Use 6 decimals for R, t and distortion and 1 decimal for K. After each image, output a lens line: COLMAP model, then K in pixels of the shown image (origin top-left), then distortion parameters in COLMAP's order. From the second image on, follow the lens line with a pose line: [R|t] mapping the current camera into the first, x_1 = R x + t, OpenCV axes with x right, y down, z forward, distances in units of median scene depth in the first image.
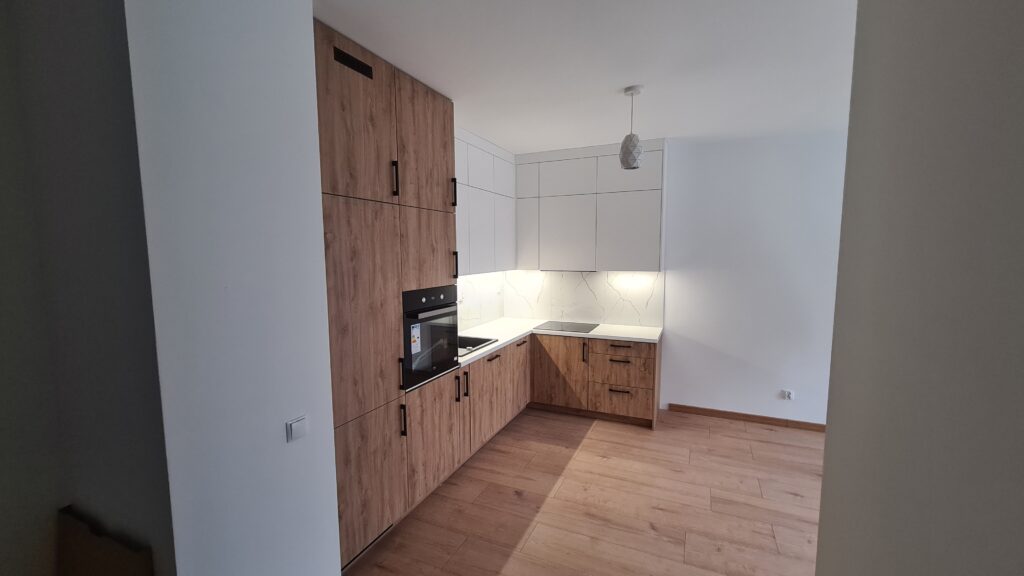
lens RADIAL K [[418.1, 0, 512.0], [0, 418.1, 288.0], [0, 0, 1]] dist [0.000532, 0.000039]
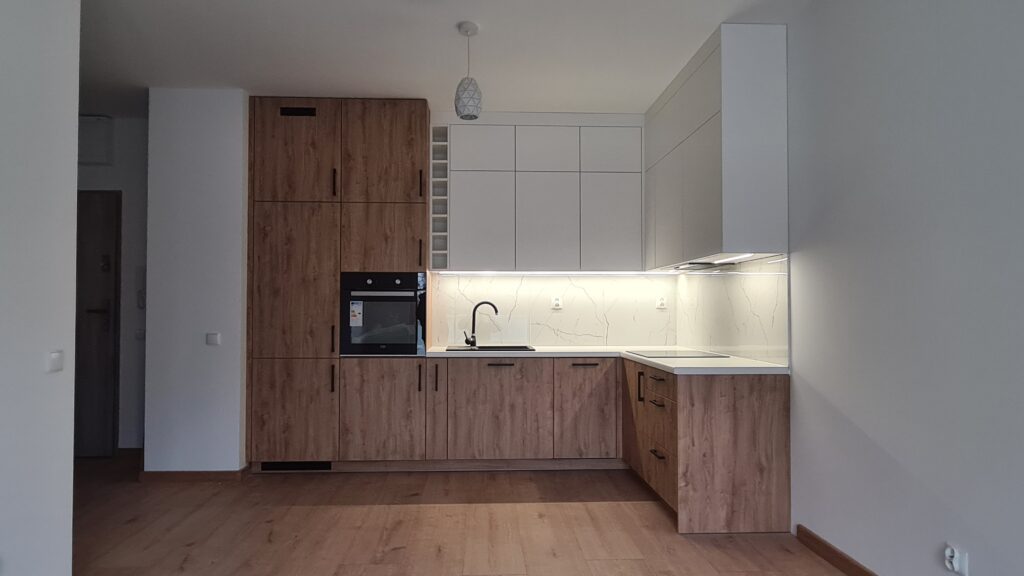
lens RADIAL K [[621.0, 0, 512.0], [0, 621.0, 288.0], [0, 0, 1]] dist [-0.000700, -0.000111]
pose [[0.457688, -0.028150, -0.888667, 1.524308], [-0.080404, 0.994093, -0.072900, 0.142804], [0.885470, 0.104818, 0.452721, 0.603470]]
